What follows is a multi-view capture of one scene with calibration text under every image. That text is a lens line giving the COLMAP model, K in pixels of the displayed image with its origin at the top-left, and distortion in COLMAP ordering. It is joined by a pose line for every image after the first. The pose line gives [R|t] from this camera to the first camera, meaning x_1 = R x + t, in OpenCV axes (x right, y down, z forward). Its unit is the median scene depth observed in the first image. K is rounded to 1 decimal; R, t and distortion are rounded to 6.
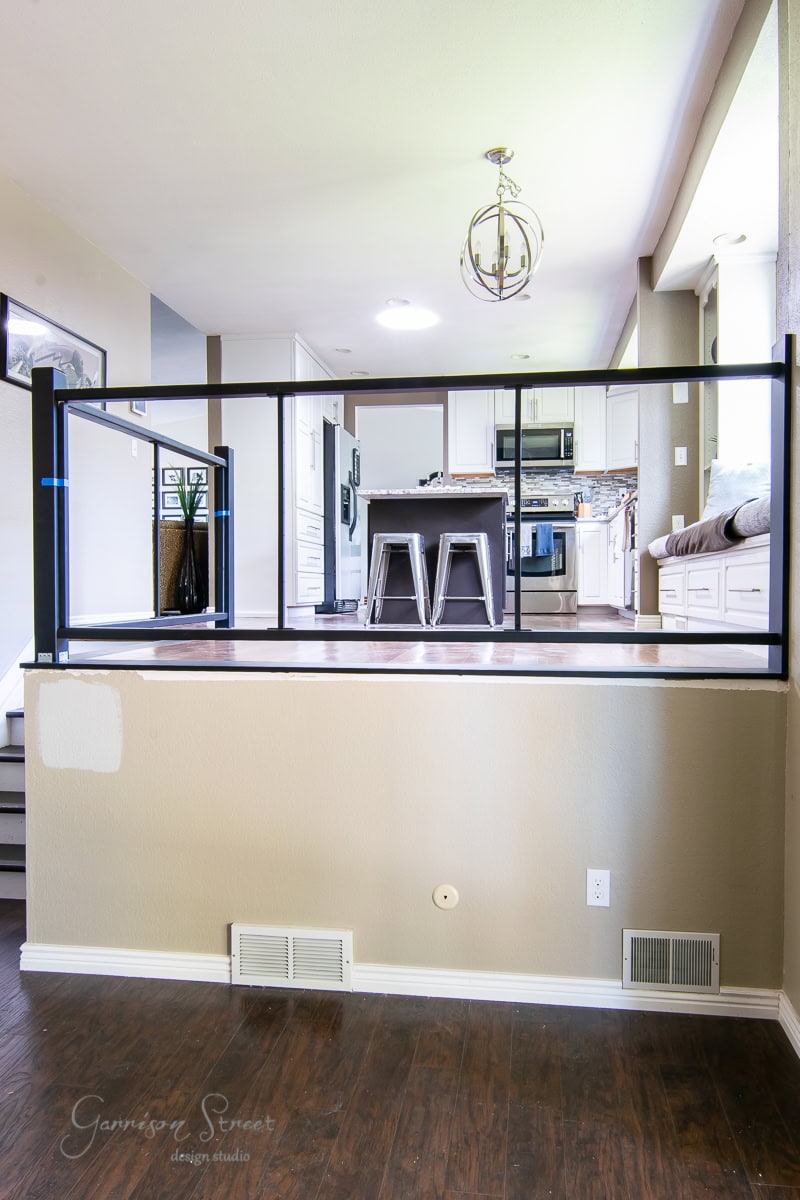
lens RADIAL K [[857.5, 0, 410.7], [0, 857.5, 601.5], [0, 0, 1]] dist [0.005533, 0.002501]
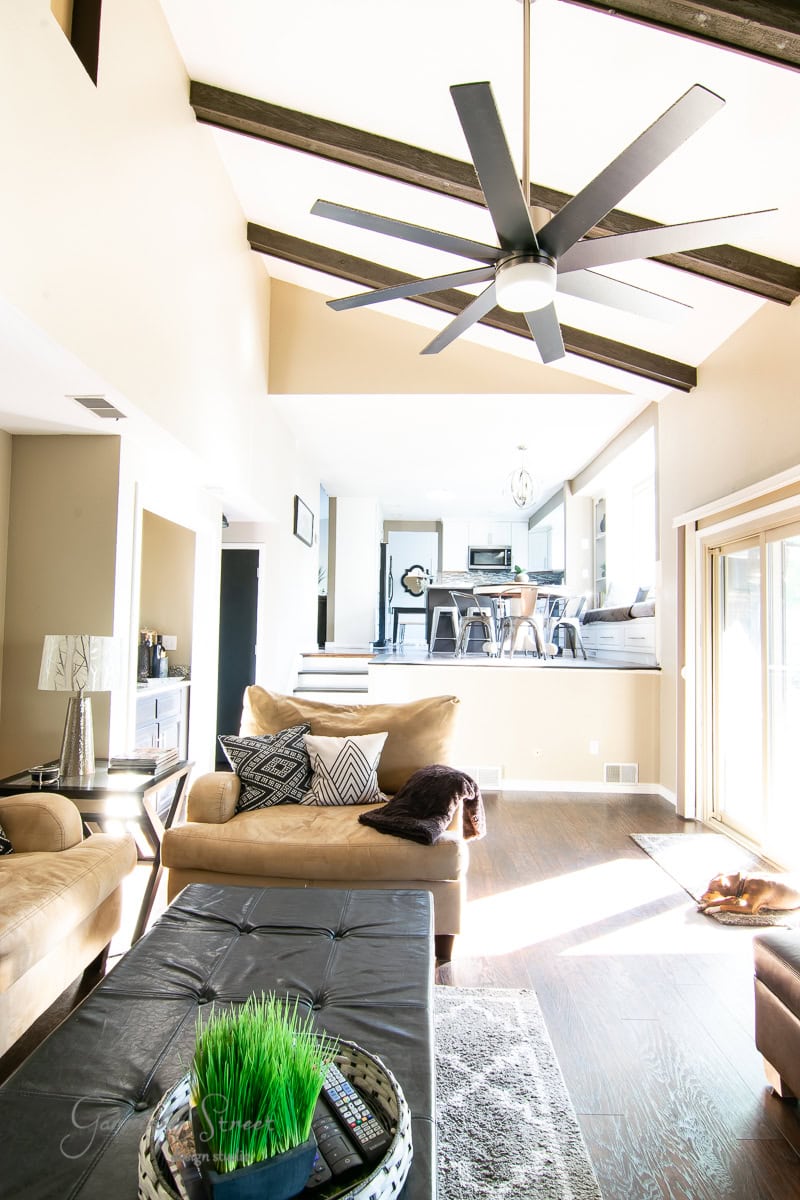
lens RADIAL K [[615.3, 0, 400.0], [0, 615.3, 600.0], [0, 0, 1]] dist [0.001638, 0.000842]
pose [[0.992686, 0.021784, 0.118743, -0.302392], [-0.013589, 0.997497, -0.069386, 0.006225], [-0.119957, 0.067265, 0.990498, -0.421262]]
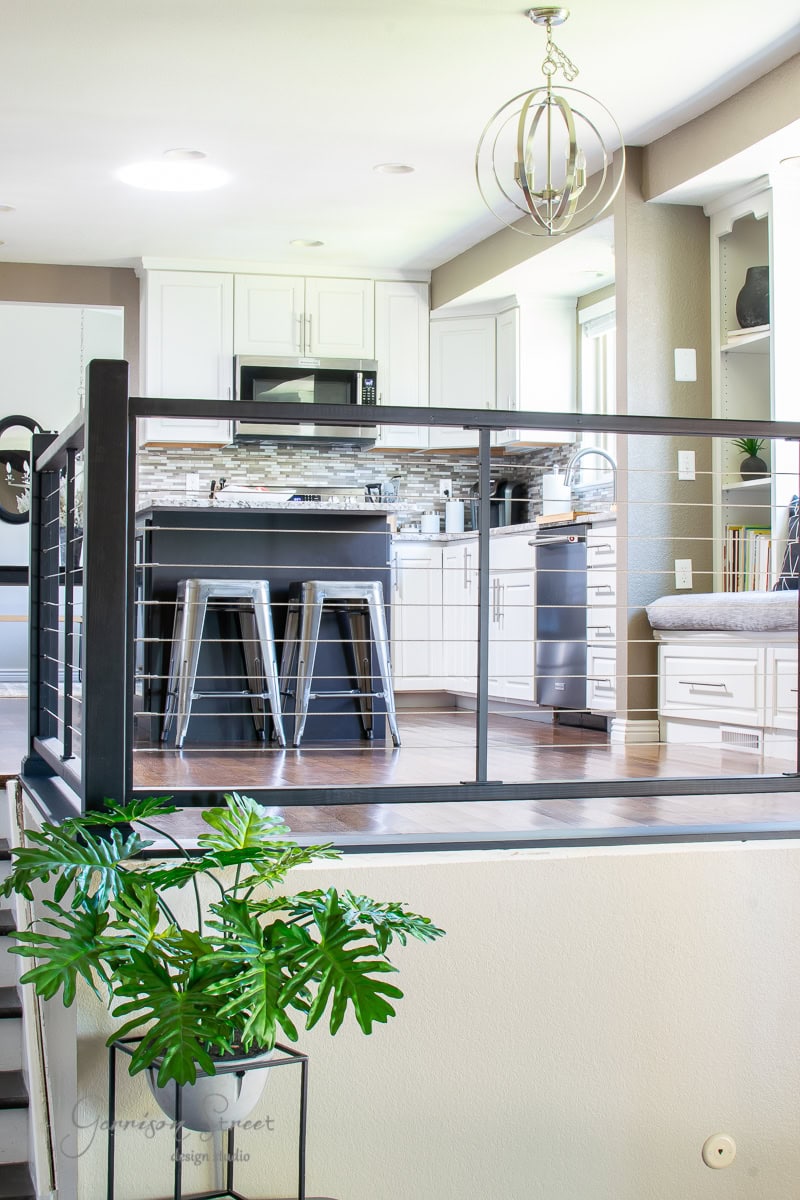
lens RADIAL K [[1841.1, 0, 400.0], [0, 1841.1, 600.0], [0, 0, 1]] dist [-0.170718, 0.093291]
pose [[0.917519, 0.007609, 0.397619, -0.392391], [0.001937, 0.999720, -0.023600, -0.038222], [-0.397687, 0.022424, 0.917247, -0.135715]]
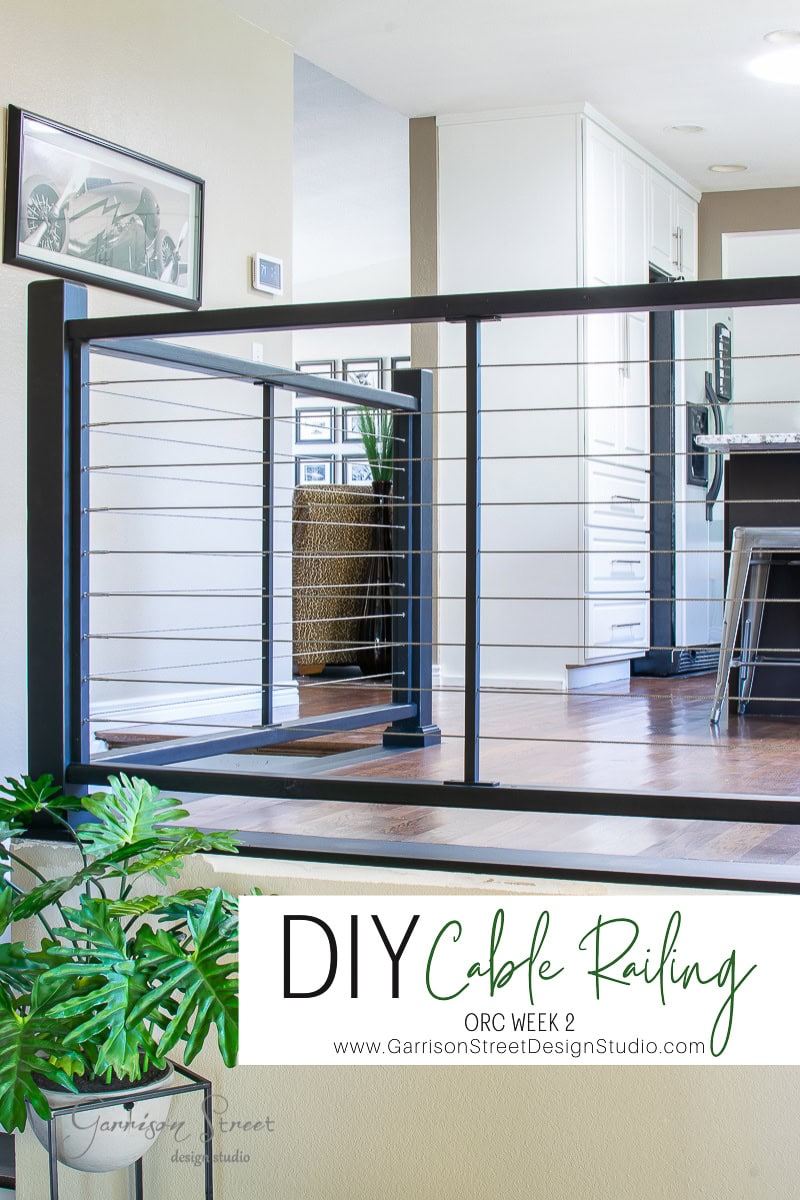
lens RADIAL K [[1841.1, 0, 400.0], [0, 1841.1, 600.0], [0, 0, 1]] dist [-0.170718, 0.093291]
pose [[0.964778, 0.006452, -0.262987, 0.046292], [-0.006662, 0.999978, 0.000090, -0.038496], [0.262981, 0.001665, 0.964799, -0.023537]]
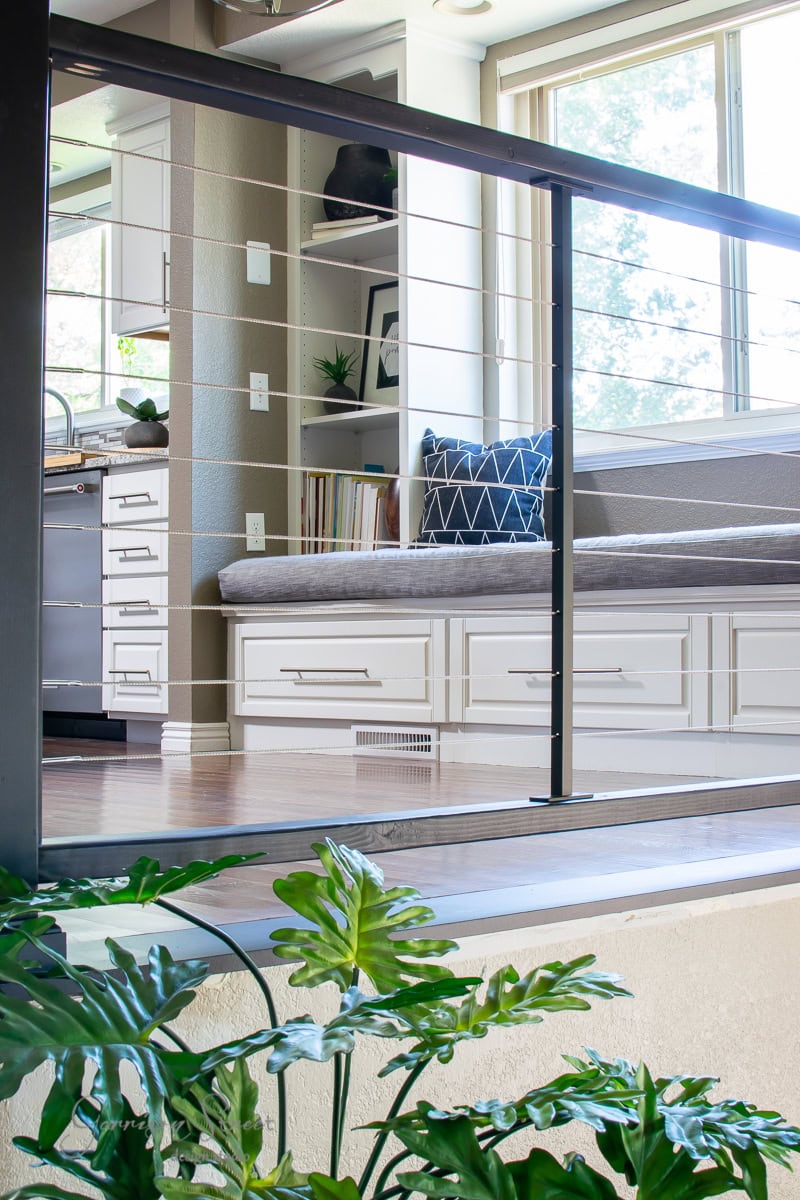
lens RADIAL K [[1841.1, 0, 400.0], [0, 1841.1, 600.0], [0, 0, 1]] dist [-0.170718, 0.093291]
pose [[0.629855, 0.017630, 0.776512, -0.420154], [0.014076, 0.999319, -0.034107, -0.014732], [-0.776585, 0.032413, 0.629178, 0.279218]]
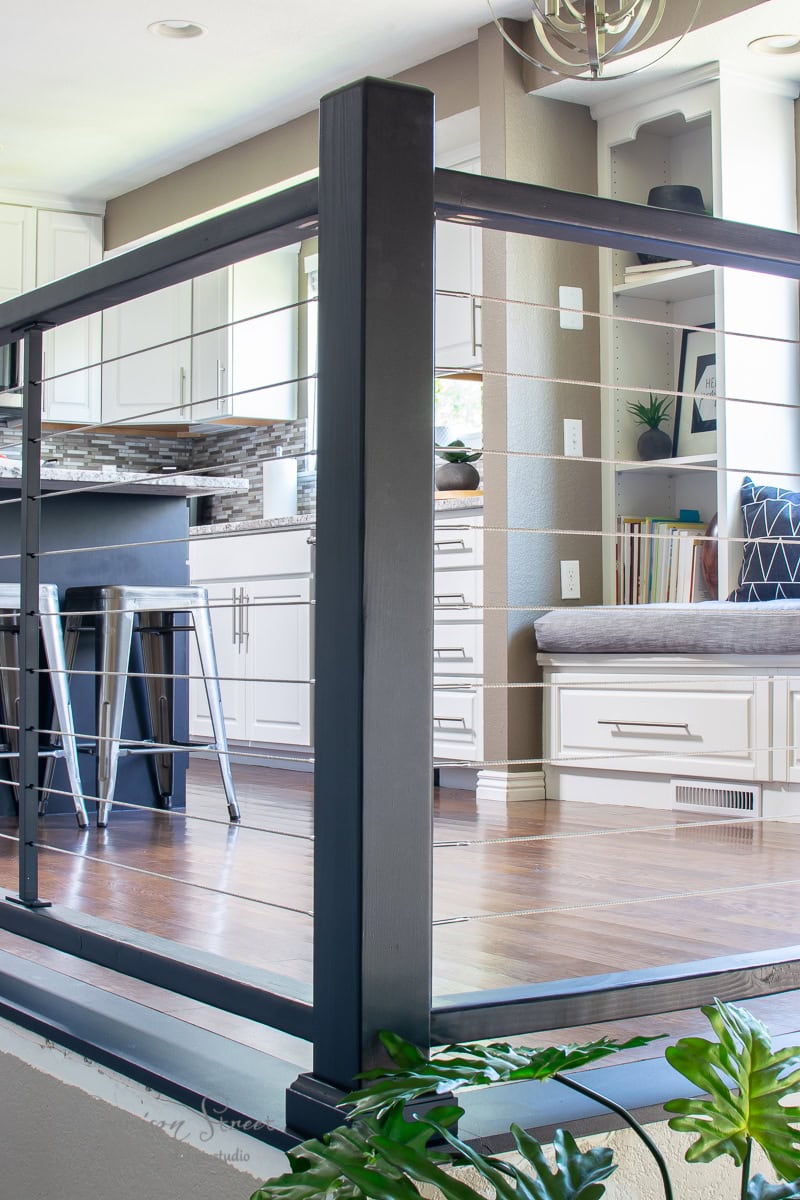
lens RADIAL K [[1841.1, 0, 400.0], [0, 1841.1, 600.0], [0, 0, 1]] dist [-0.170718, 0.093291]
pose [[0.739794, 0.013907, 0.672690, -0.430825], [0.011206, 0.999393, -0.032985, -0.043830], [-0.672740, 0.031940, 0.739189, 0.295210]]
